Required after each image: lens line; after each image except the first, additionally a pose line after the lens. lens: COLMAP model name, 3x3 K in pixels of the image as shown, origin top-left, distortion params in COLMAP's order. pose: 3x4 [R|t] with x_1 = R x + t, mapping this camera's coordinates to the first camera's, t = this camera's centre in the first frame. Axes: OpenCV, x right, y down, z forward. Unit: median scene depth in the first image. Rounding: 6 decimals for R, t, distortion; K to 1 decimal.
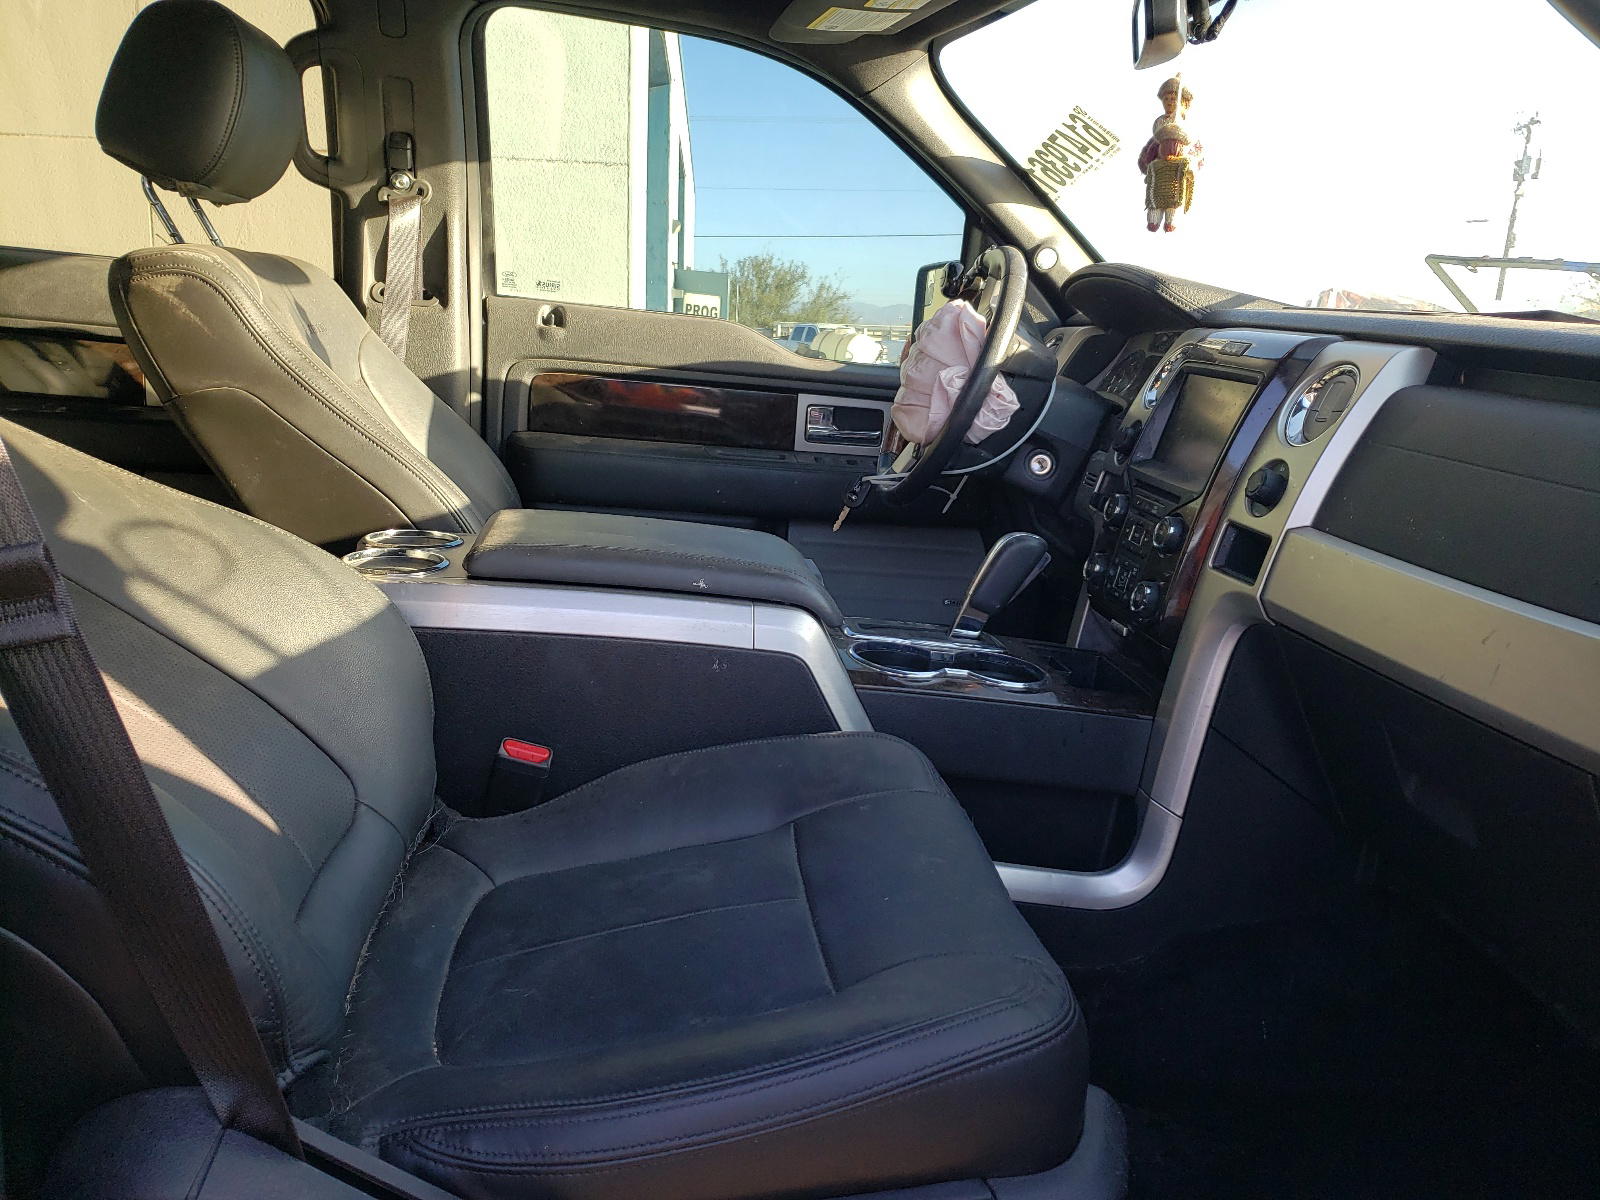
lens RADIAL K [[1270.1, 0, 800.3], [0, 1270.1, 598.7], [0, 0, 1]] dist [0.076969, -0.006634]
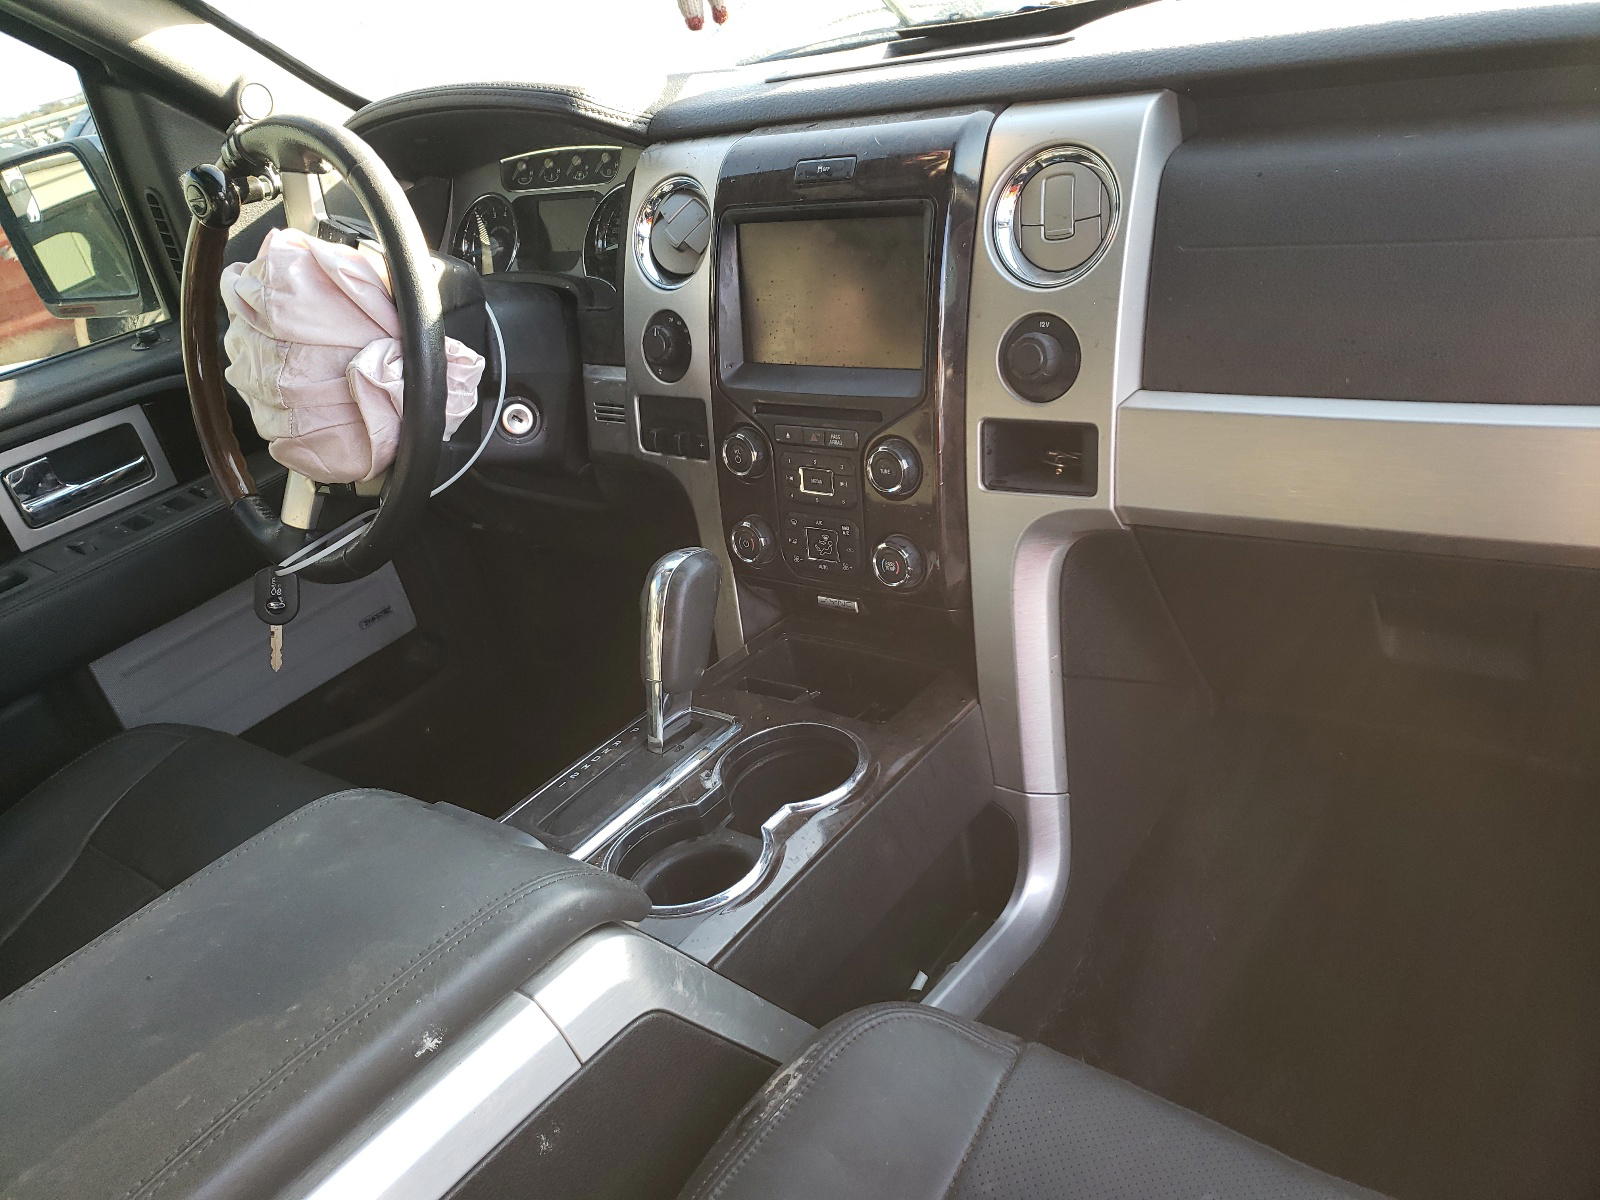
lens RADIAL K [[1270.1, 0, 800.0], [0, 1270.1, 599.6], [0, 0, 1]] dist [0.076969, -0.006634]
pose [[0.672900, -0.527095, 0.519015, -0.113795], [0.409795, 0.849742, 0.331673, -0.198649], [-0.615852, -0.010493, 0.787792, 0.415413]]
